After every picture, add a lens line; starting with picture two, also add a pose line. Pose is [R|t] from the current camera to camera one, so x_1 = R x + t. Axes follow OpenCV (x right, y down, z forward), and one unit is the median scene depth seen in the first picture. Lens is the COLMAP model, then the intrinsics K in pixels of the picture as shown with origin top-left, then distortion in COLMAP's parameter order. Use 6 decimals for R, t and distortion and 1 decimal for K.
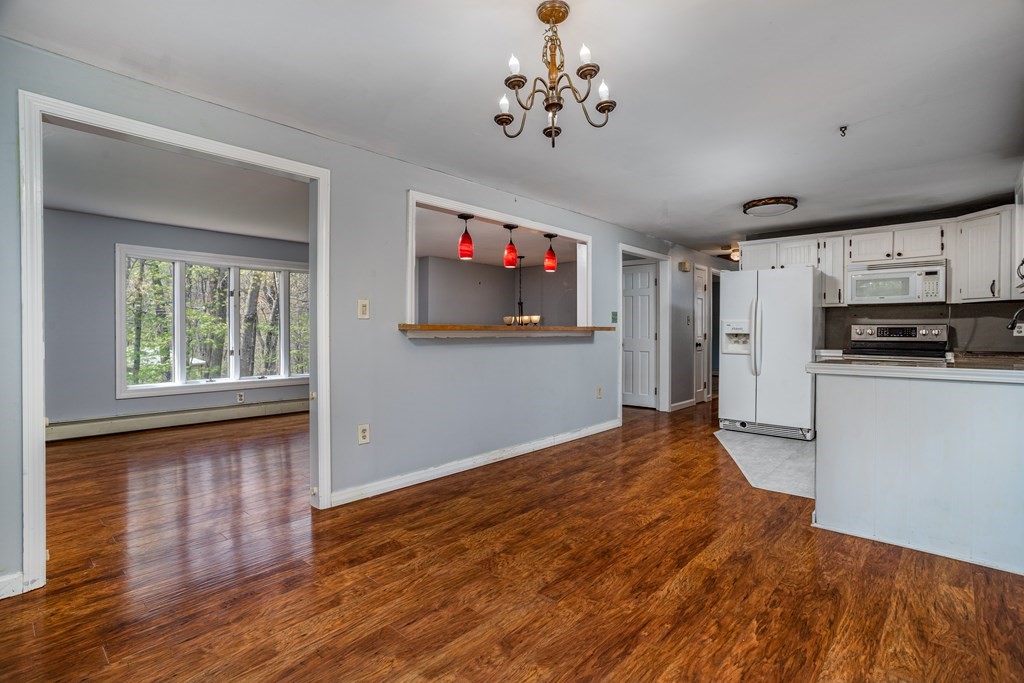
lens RADIAL K [[491.3, 0, 508.7], [0, 491.3, 338.9], [0, 0, 1]] dist [-0.059916, 0.032280]
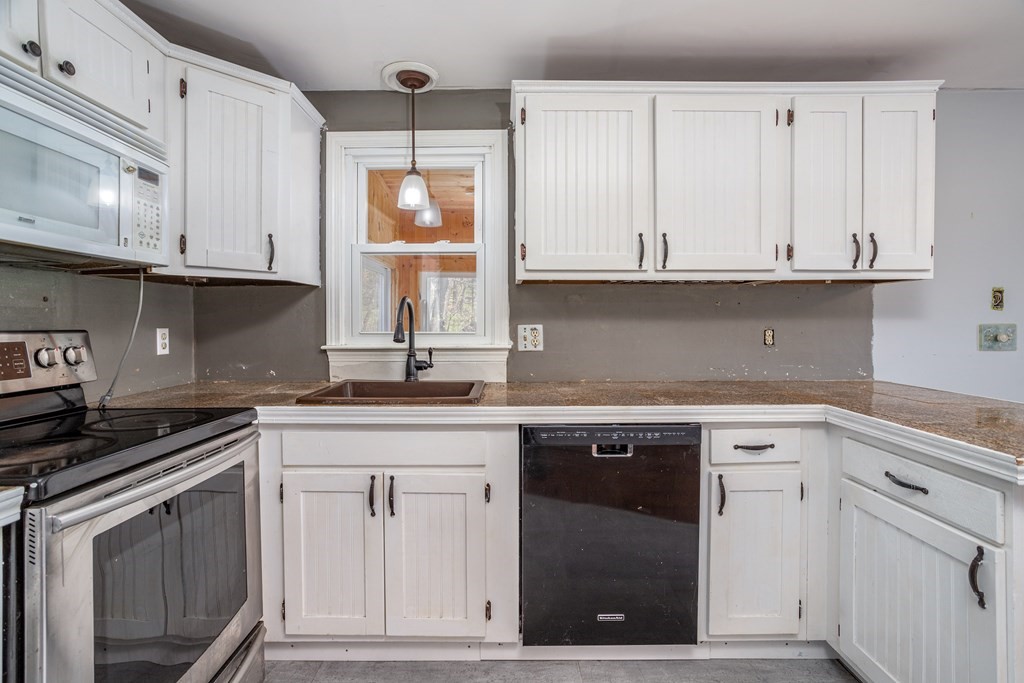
lens RADIAL K [[498.2, 0, 506.6], [0, 498.2, 327.2], [0, 0, 1]] dist [-0.058082, 0.036892]
pose [[-0.675057, -0.007781, 0.737724, 0.890121], [0.011431, 0.999714, 0.021004, -0.072424], [-0.737677, 0.022612, -0.674775, 1.981039]]
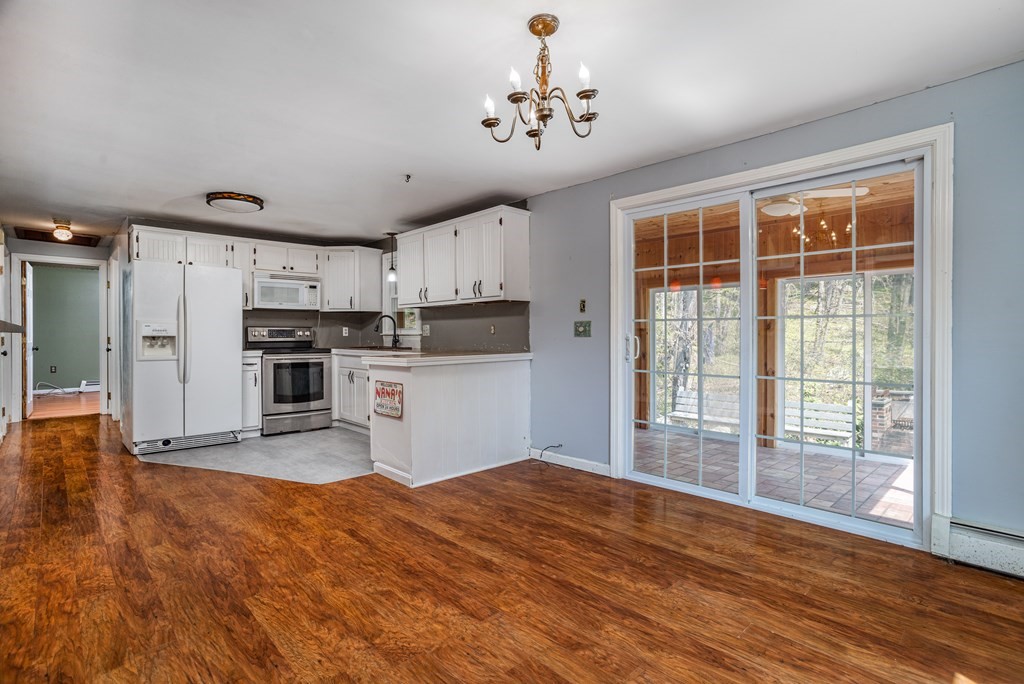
lens RADIAL K [[494.5, 0, 504.8], [0, 494.5, 337.8], [0, 0, 1]] dist [-0.054654, 0.033426]
pose [[0.077653, -0.011661, 0.996912, -0.714047], [0.017803, 0.999788, 0.010308, -0.013706], [-0.996821, 0.016947, 0.077844, 0.743888]]
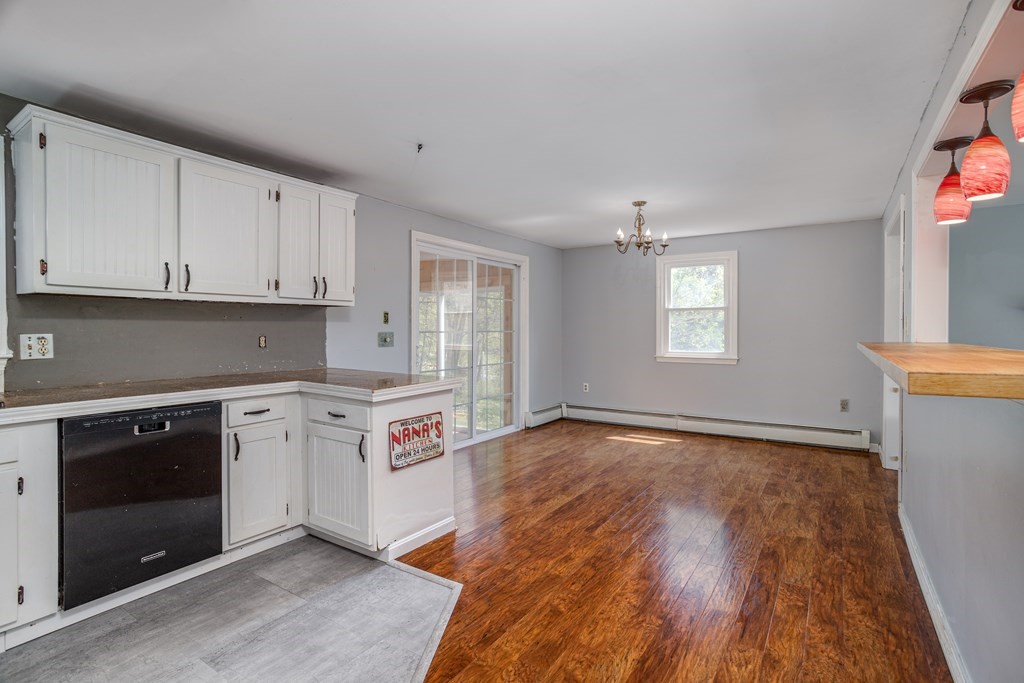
lens RADIAL K [[497.1, 0, 502.8], [0, 497.1, 335.7], [0, 0, 1]] dist [-0.051392, 0.034802]
pose [[-0.990774, 0.000264, -0.135525, 0.776721], [-0.003374, 0.999640, 0.026619, -0.081960], [0.135483, 0.026831, -0.990416, 2.394742]]
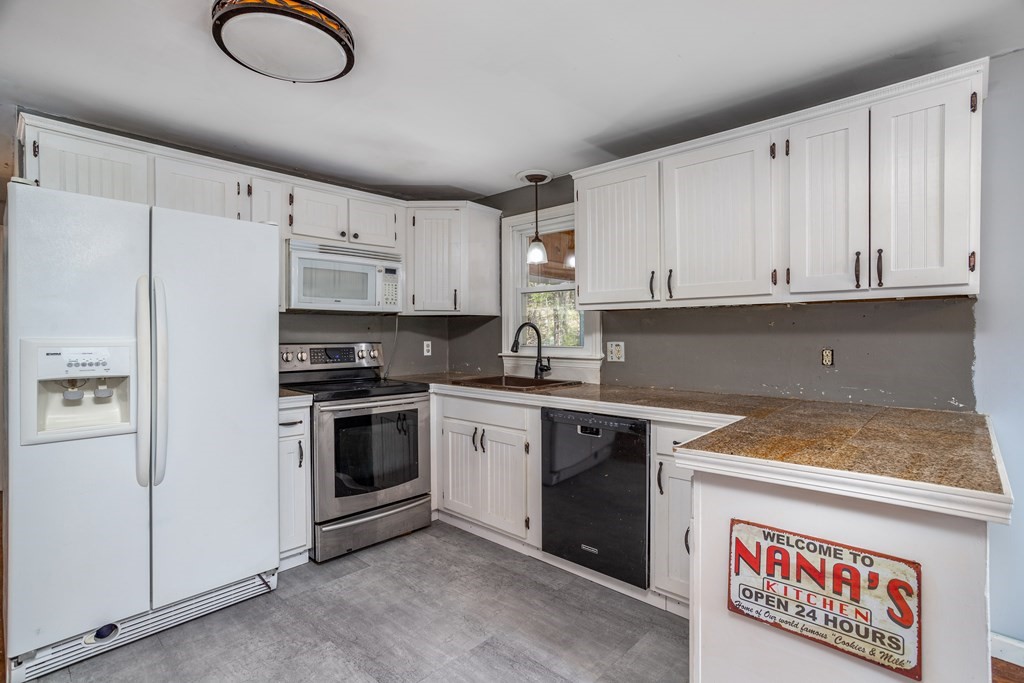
lens RADIAL K [[491.3, 0, 508.7], [0, 491.3, 338.9], [0, 0, 1]] dist [-0.059916, 0.032280]
pose [[0.014773, -0.012961, 0.999807, 0.313184], [0.016278, 0.999787, 0.012721, -0.084139], [-0.999758, 0.016087, 0.014981, 1.547534]]
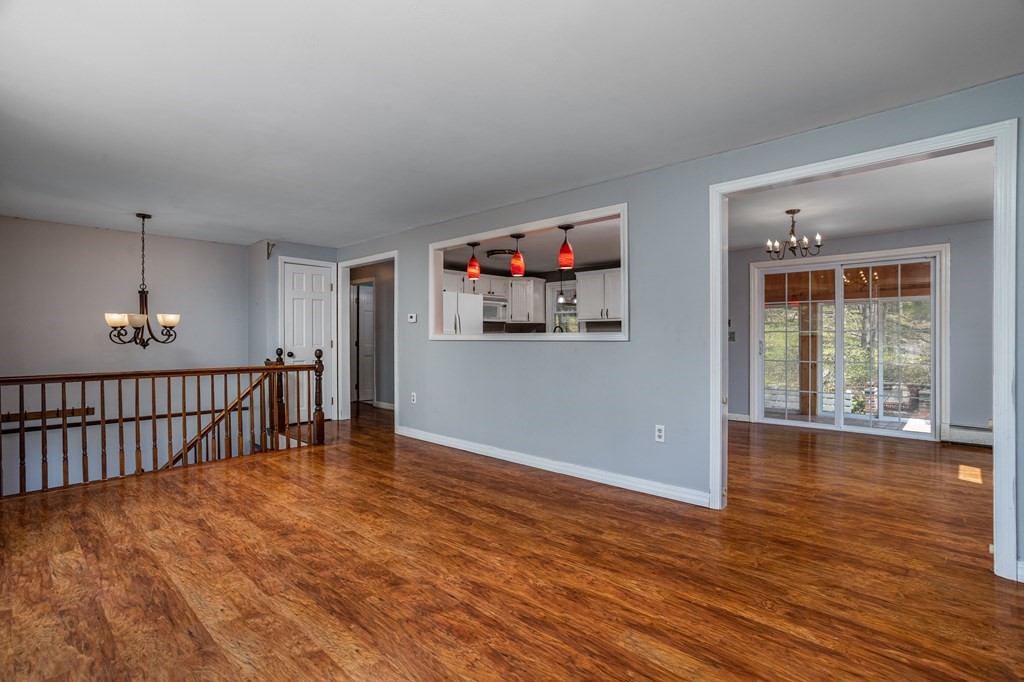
lens RADIAL K [[494.5, 0, 504.8], [0, 494.5, 336.8], [0, 0, 1]] dist [-0.054654, 0.033426]
pose [[0.024773, 0.002150, 0.999691, -1.829569], [0.016340, 0.999863, -0.002555, -0.033345], [-0.999560, 0.016399, 0.024734, 1.805668]]
